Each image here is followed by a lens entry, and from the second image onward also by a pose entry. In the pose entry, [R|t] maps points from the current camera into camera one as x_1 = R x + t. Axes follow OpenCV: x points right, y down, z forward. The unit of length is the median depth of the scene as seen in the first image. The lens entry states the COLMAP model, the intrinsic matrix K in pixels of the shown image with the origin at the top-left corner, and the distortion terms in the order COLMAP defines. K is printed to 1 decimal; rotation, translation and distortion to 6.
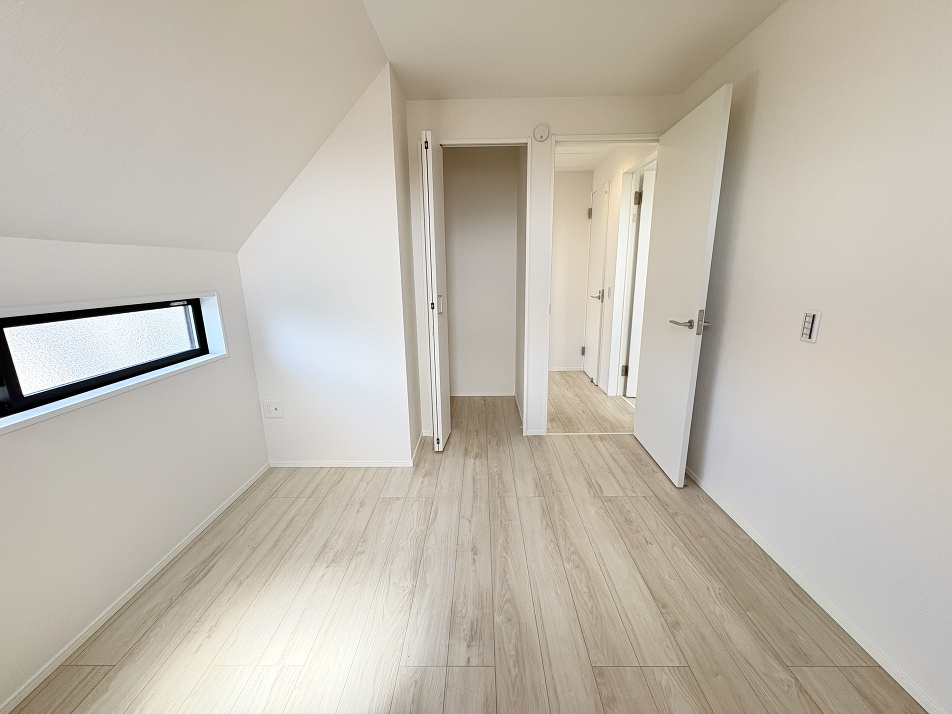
lens RADIAL K [[383.7, 0, 476.0], [0, 383.7, 357.0], [0, 0, 1]] dist [-0.001232, -0.000213]
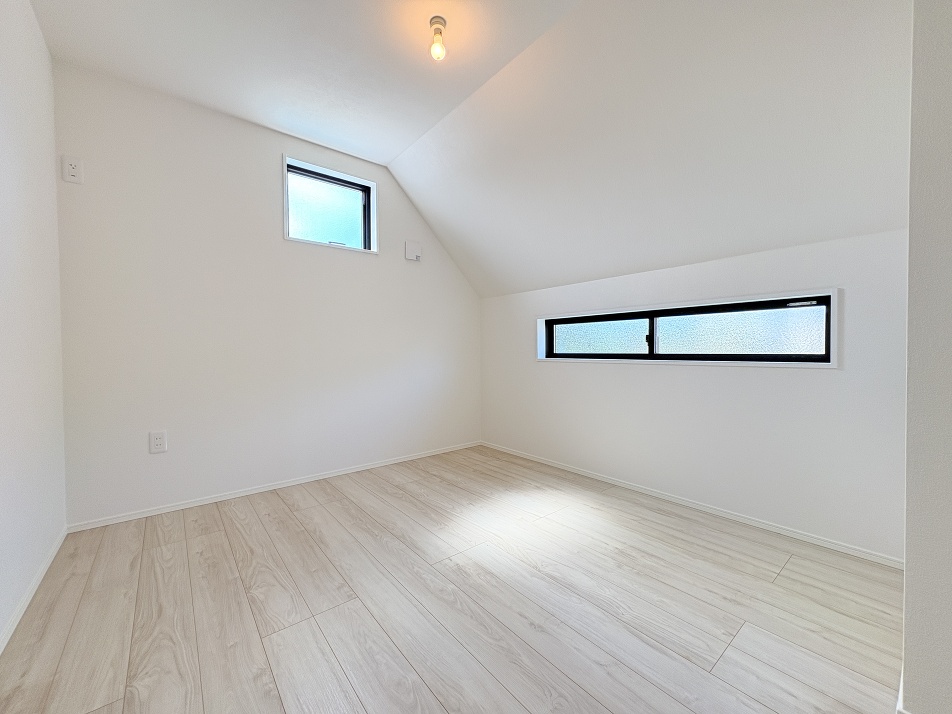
lens RADIAL K [[383.7, 0, 476.0], [0, 383.7, 357.0], [0, 0, 1]] dist [-0.001232, -0.000213]
pose [[-0.773057, 0.028258, -0.633707, 0.516452], [-0.126134, 0.972211, 0.197223, -0.103869], [0.621670, 0.232397, -0.748010, 1.341659]]
